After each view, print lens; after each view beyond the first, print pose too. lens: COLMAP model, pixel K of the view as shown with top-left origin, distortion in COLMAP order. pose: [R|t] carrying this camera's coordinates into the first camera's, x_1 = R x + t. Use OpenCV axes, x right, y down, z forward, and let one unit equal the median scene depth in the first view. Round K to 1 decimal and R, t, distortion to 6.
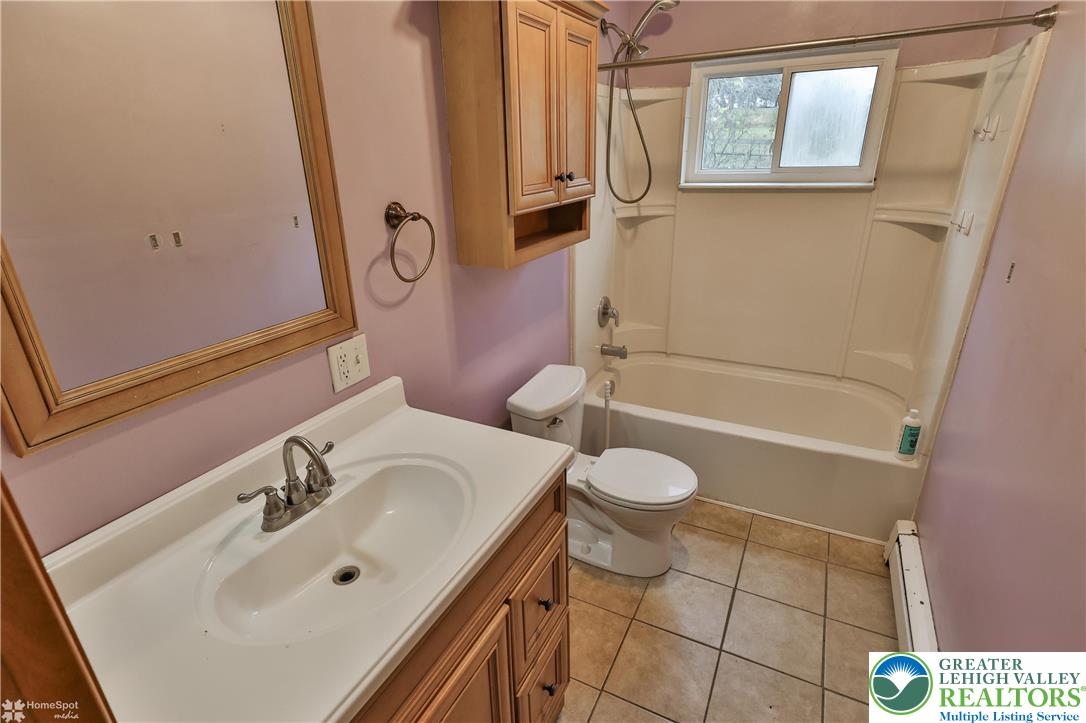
lens RADIAL K [[552.4, 0, 553.2], [0, 552.4, 354.6], [0, 0, 1]] dist [-0.000668, 0.000743]
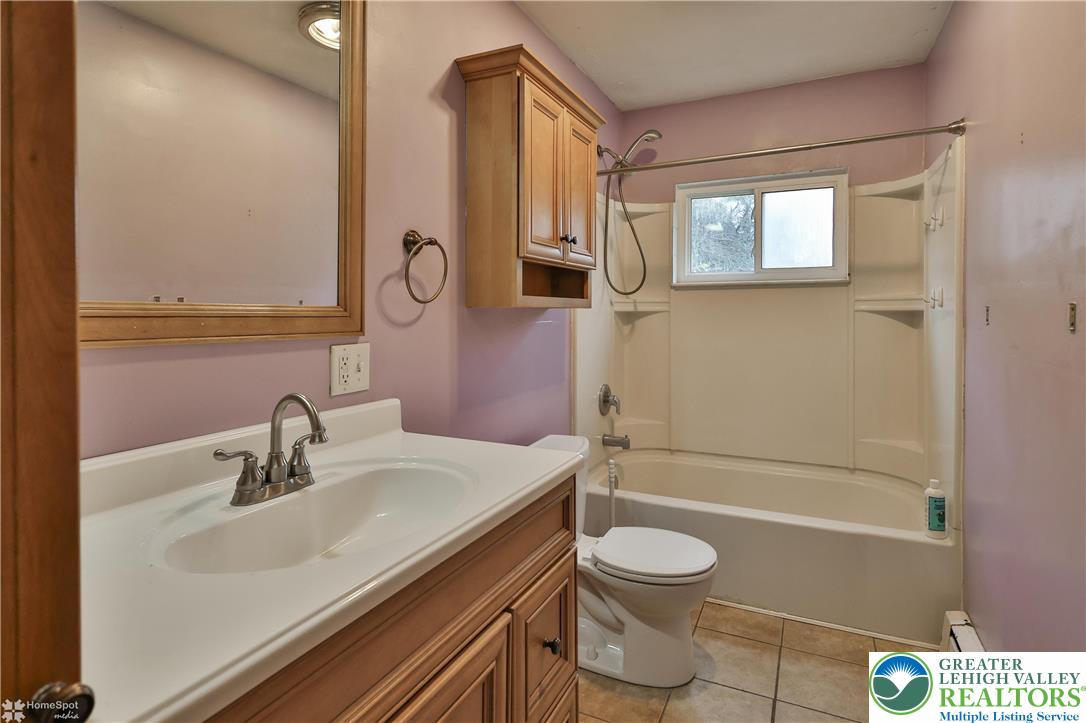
lens RADIAL K [[564.3, 0, 571.8], [0, 564.3, 309.3], [0, 0, 1]] dist [-0.001249, 0.000400]
pose [[0.998806, 0.016196, 0.046079, -0.019620], [0.002340, 0.926469, -0.376363, 0.194400], [-0.048787, 0.376021, 0.925326, 0.020143]]
